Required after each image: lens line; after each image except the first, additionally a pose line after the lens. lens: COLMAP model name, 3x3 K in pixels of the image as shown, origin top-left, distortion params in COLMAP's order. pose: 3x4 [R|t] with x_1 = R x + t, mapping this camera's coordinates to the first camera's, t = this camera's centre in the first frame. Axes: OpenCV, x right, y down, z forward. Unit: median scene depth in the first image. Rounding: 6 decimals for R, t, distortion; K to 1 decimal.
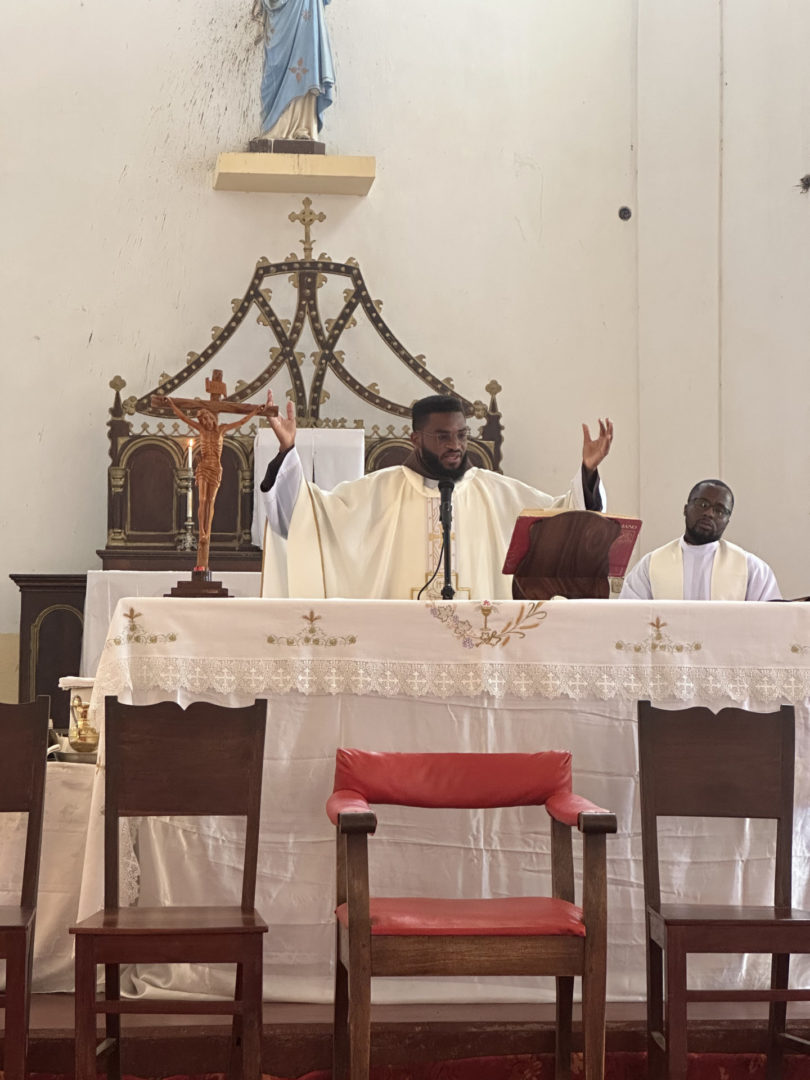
lens RADIAL K [[2476.4, 0, 404.7], [0, 2476.4, 525.4], [0, 0, 1]] dist [-0.183794, 5.877515]
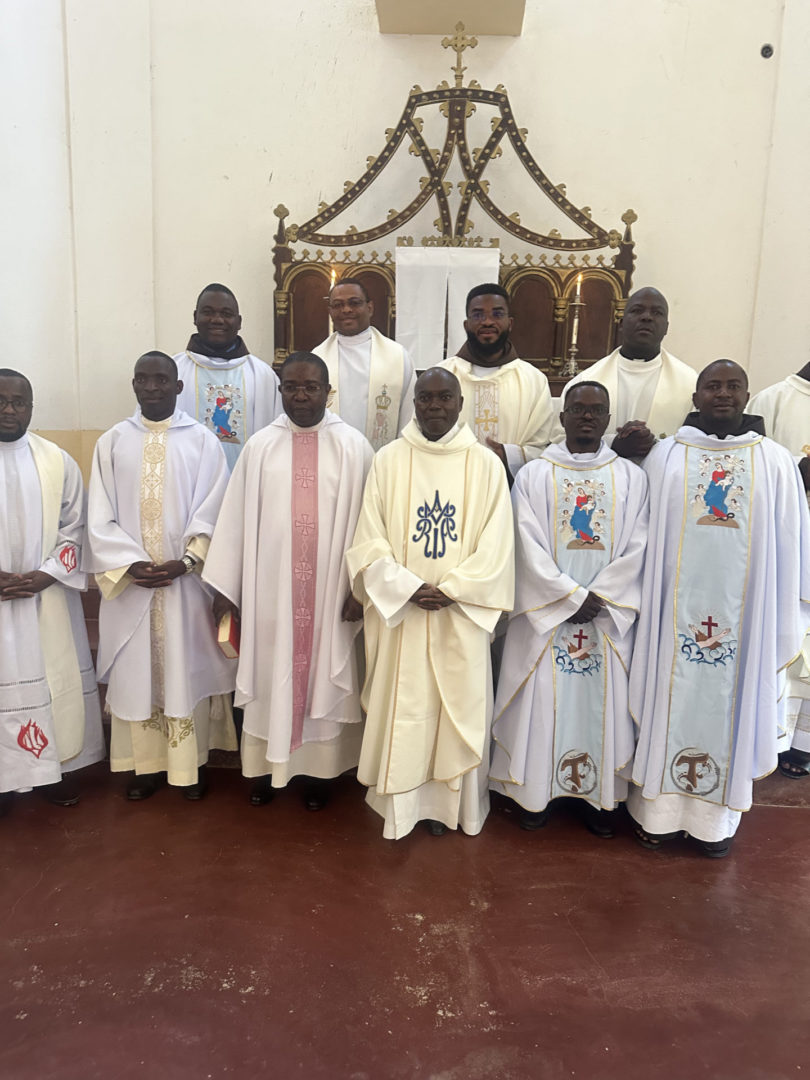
lens RADIAL K [[773.9, 0, 408.1], [0, 773.9, 550.6], [0, 0, 1]] dist [0.014081, -0.024818]
pose [[0.982936, 0.062091, -0.173154, 0.009206], [-0.021711, 0.973891, 0.225977, 0.010497], [0.182664, -0.218362, 0.958620, 0.637093]]
